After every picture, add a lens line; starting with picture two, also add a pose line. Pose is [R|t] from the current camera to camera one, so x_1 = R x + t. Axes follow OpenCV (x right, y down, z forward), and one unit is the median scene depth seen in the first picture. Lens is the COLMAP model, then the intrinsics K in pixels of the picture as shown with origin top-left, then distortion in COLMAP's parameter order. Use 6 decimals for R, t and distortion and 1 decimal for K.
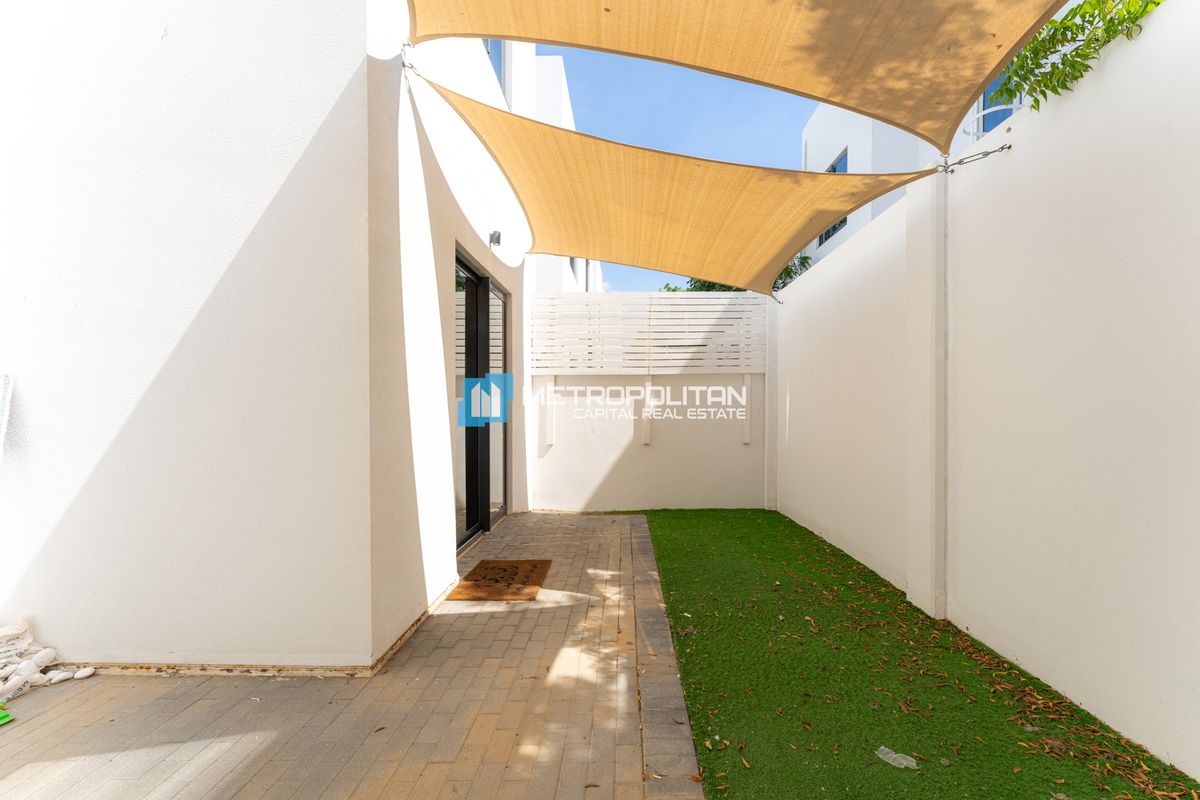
lens RADIAL K [[495.4, 0, 592.4], [0, 495.4, 401.8], [0, 0, 1]] dist [0.003440, 0.000071]
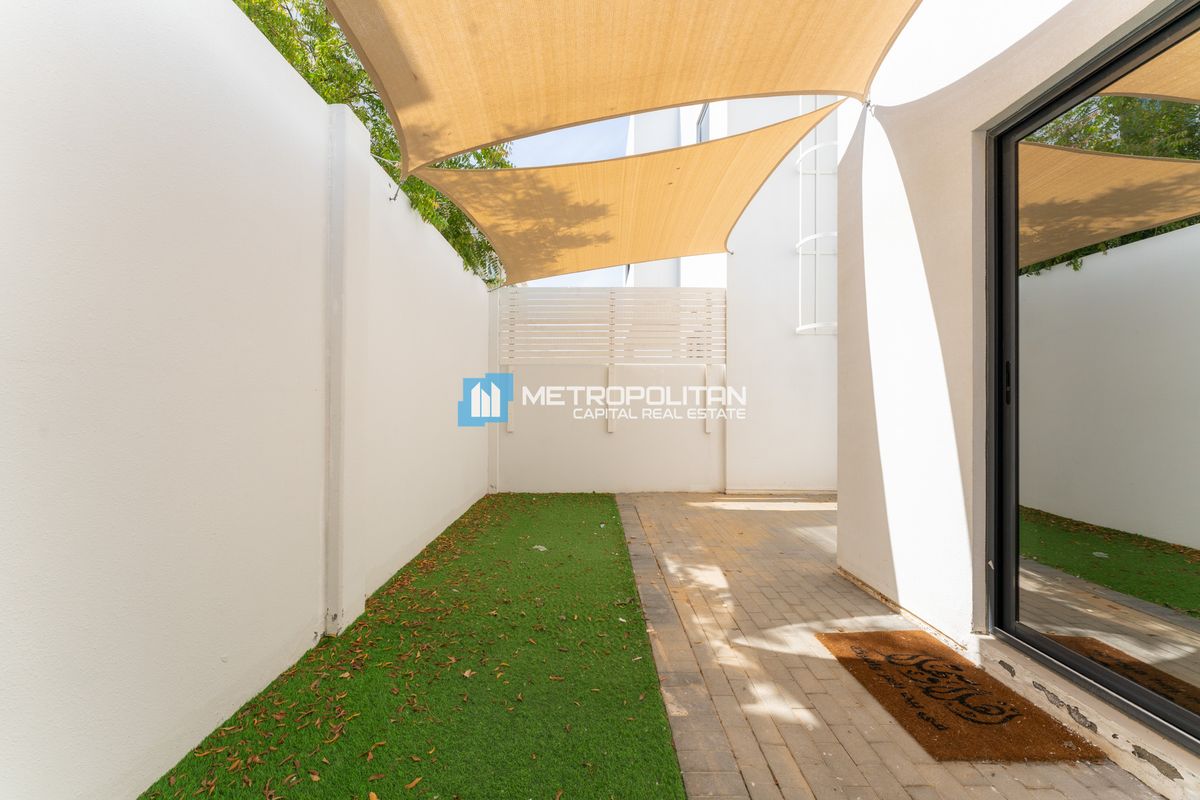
lens RADIAL K [[495.4, 0, 592.4], [0, 495.4, 401.8], [0, 0, 1]] dist [0.003440, 0.000071]
pose [[-0.997486, -0.004447, -0.070723, 0.309281], [-0.003656, 0.999929, -0.011316, 0.046722], [0.070768, -0.011029, -0.997432, 1.883766]]
